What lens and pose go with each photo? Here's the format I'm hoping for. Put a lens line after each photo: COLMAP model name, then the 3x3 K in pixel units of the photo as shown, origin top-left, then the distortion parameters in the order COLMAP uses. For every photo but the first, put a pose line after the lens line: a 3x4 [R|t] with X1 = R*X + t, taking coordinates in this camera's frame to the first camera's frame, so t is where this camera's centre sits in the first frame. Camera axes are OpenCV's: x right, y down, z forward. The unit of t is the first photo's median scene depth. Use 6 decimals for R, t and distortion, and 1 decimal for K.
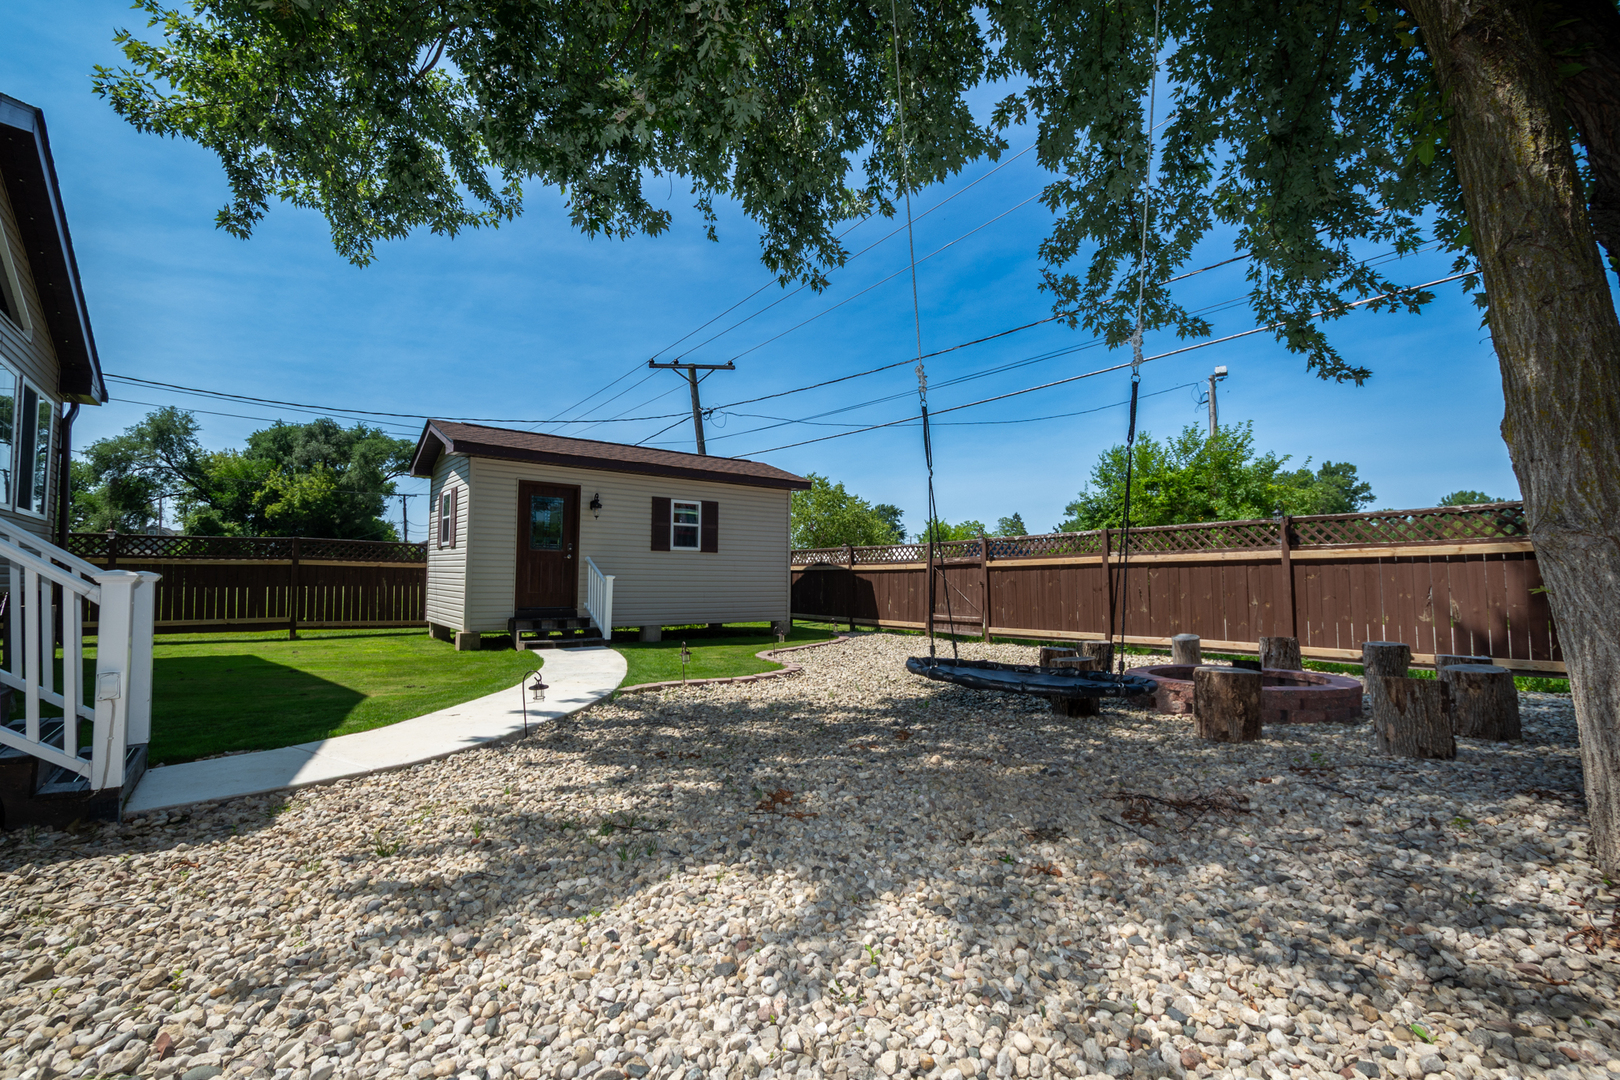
lens RADIAL K [[725.6, 0, 810.0], [0, 725.6, 540.0], [0, 0, 1]] dist [0.000029, -0.000053]
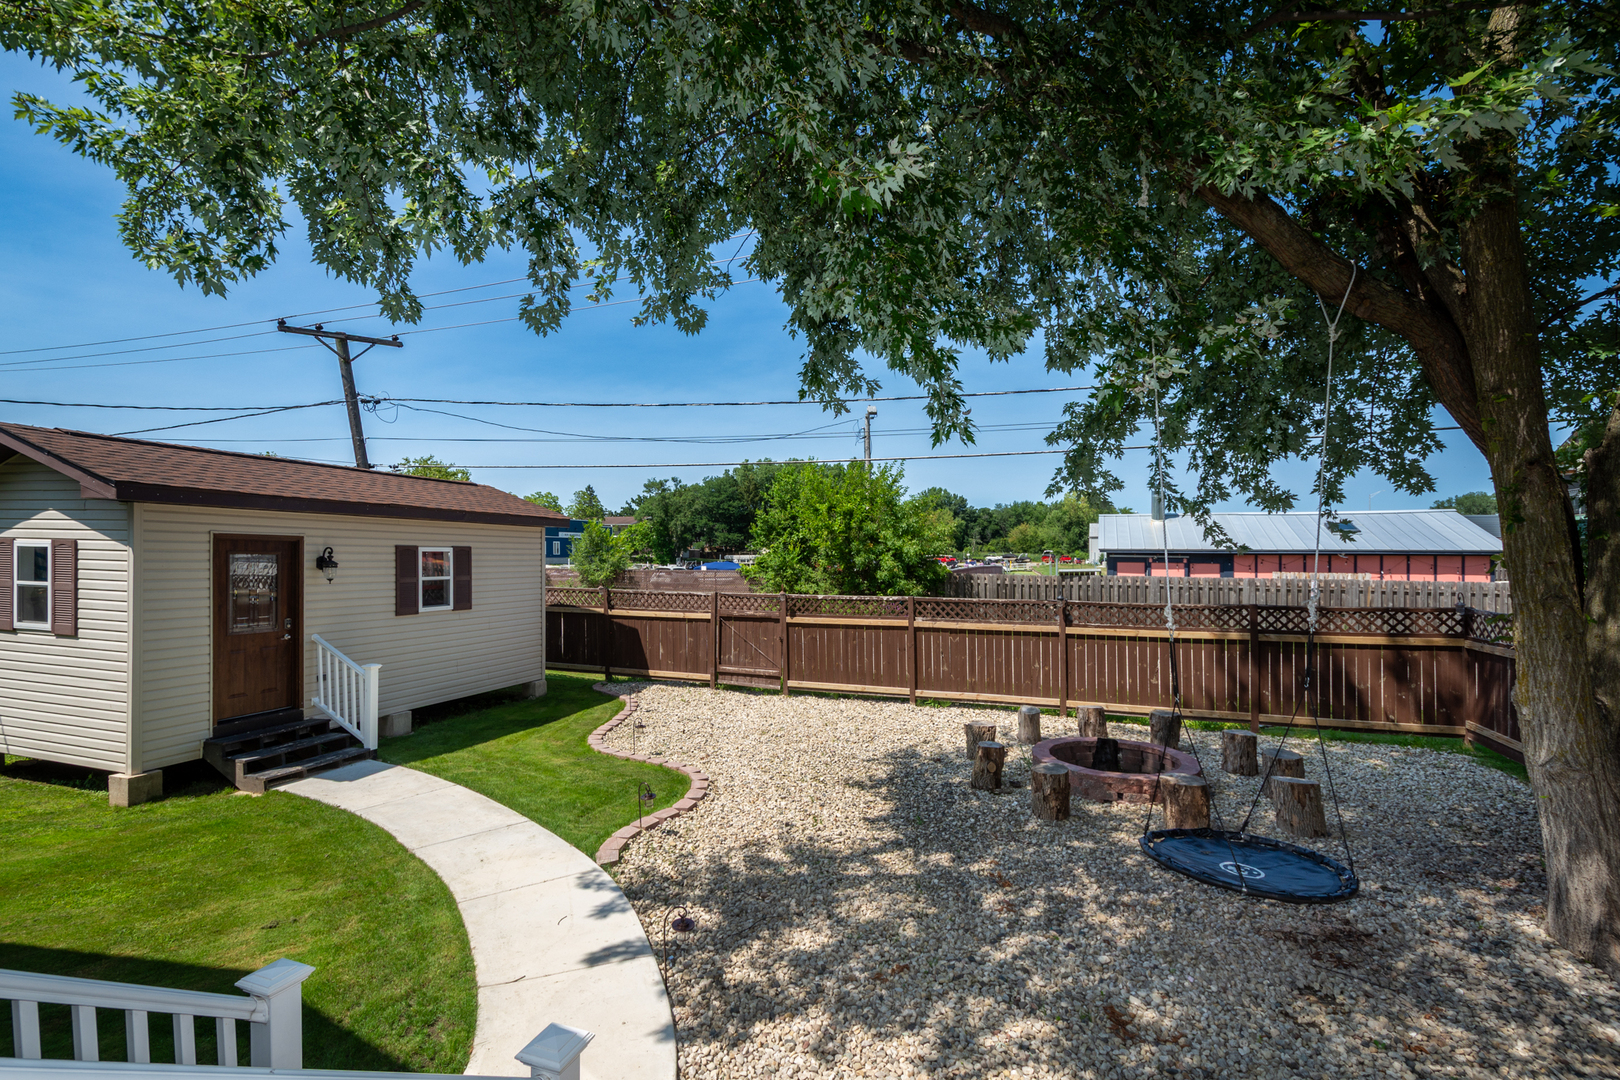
lens RADIAL K [[743.9, 0, 805.4], [0, 743.9, 555.5], [0, 0, 1]] dist [0.004869, 0.000208]
pose [[0.831643, -0.002335, 0.555306, -0.285732], [-0.035292, 0.997747, 0.057051, -0.106110], [-0.554188, -0.067044, 0.829687, 0.100443]]
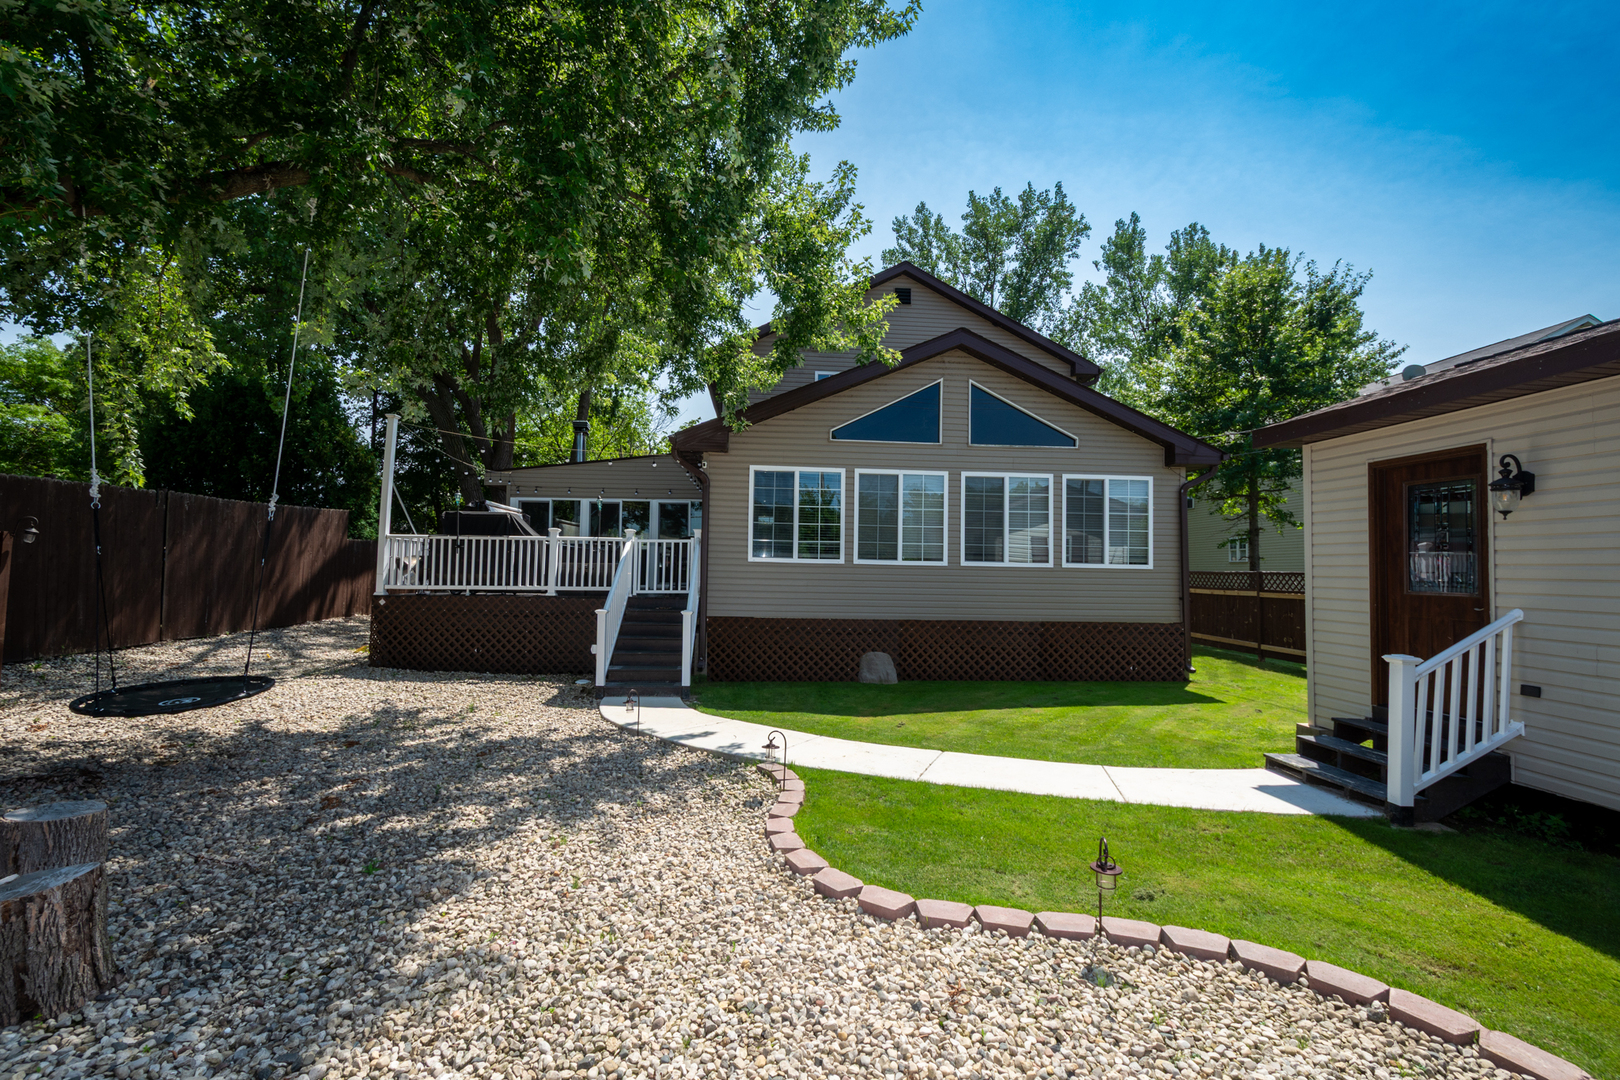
lens RADIAL K [[676.9, 0, 810.0], [0, 676.9, 540.0], [0, 0, 1]] dist [0.001242, 0.000104]
pose [[-0.558895, -0.048678, -0.827808, 0.223858], [0.033920, 0.996098, -0.081475, 0.001766], [0.828544, -0.073616, -0.555063, 0.808693]]
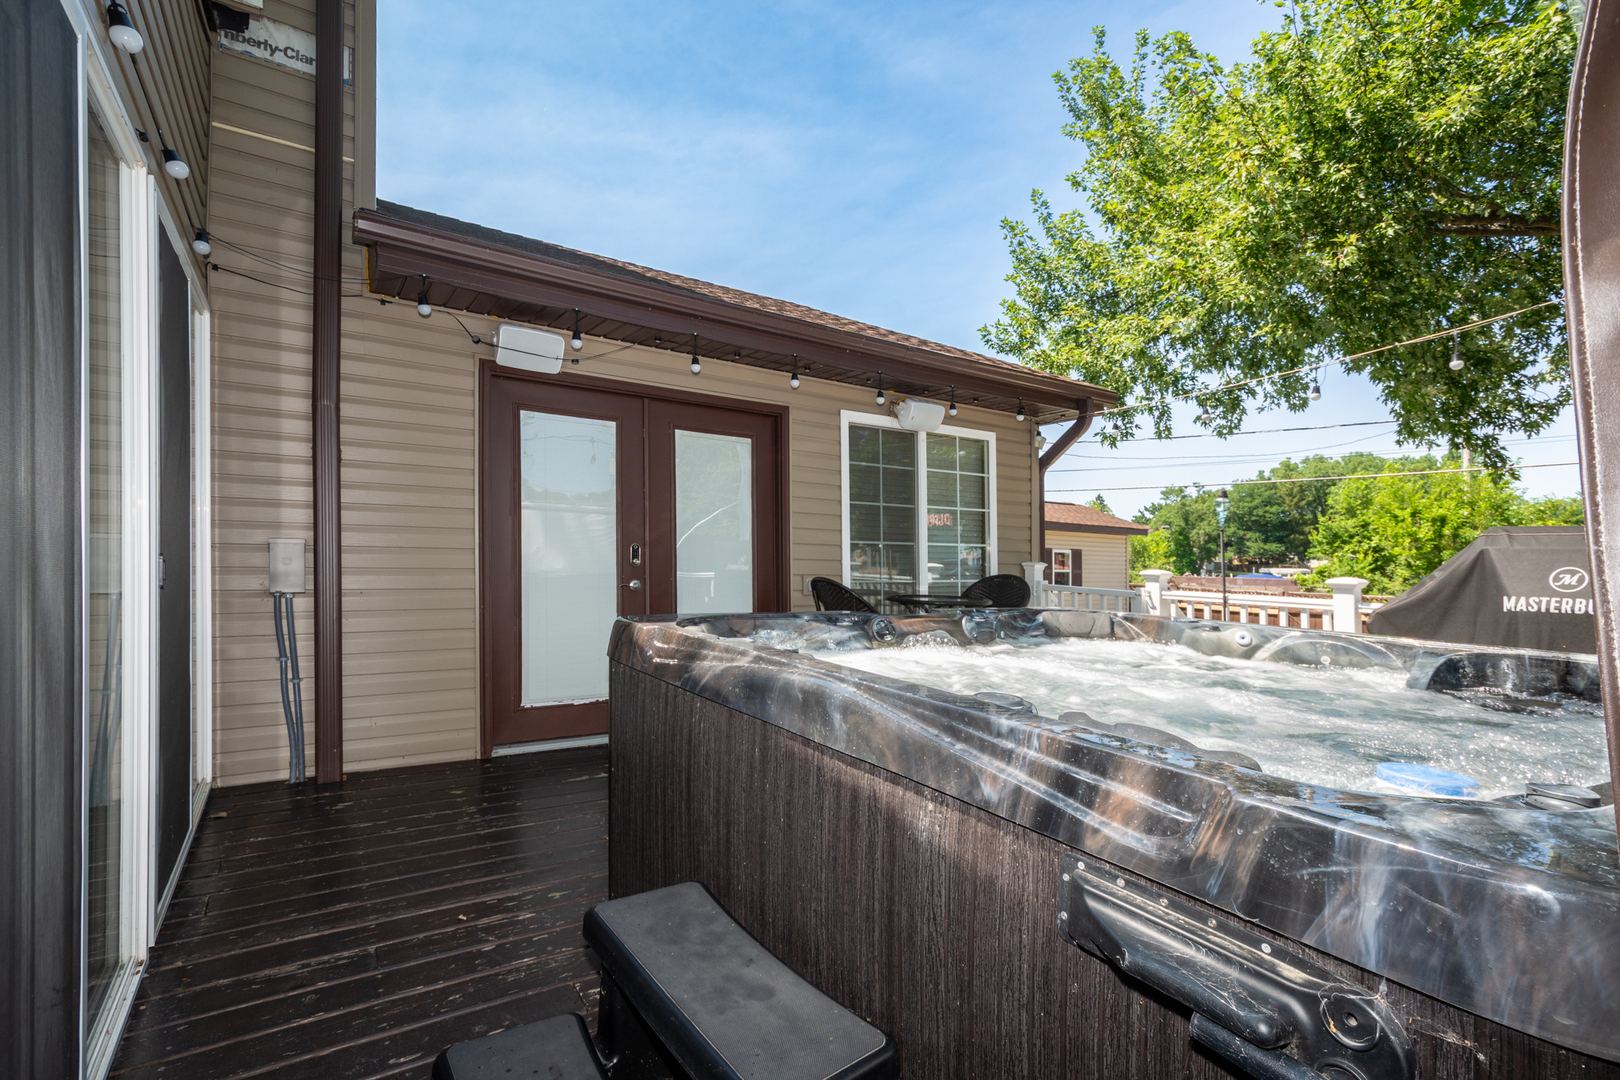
lens RADIAL K [[743.9, 0, 805.4], [0, 743.9, 555.5], [0, 0, 1]] dist [0.004869, 0.000208]
pose [[0.997870, 0.016485, -0.063123, -0.500682], [-0.012715, 0.998137, 0.059669, -0.110172], [0.063989, -0.058739, 0.996220, -0.206234]]
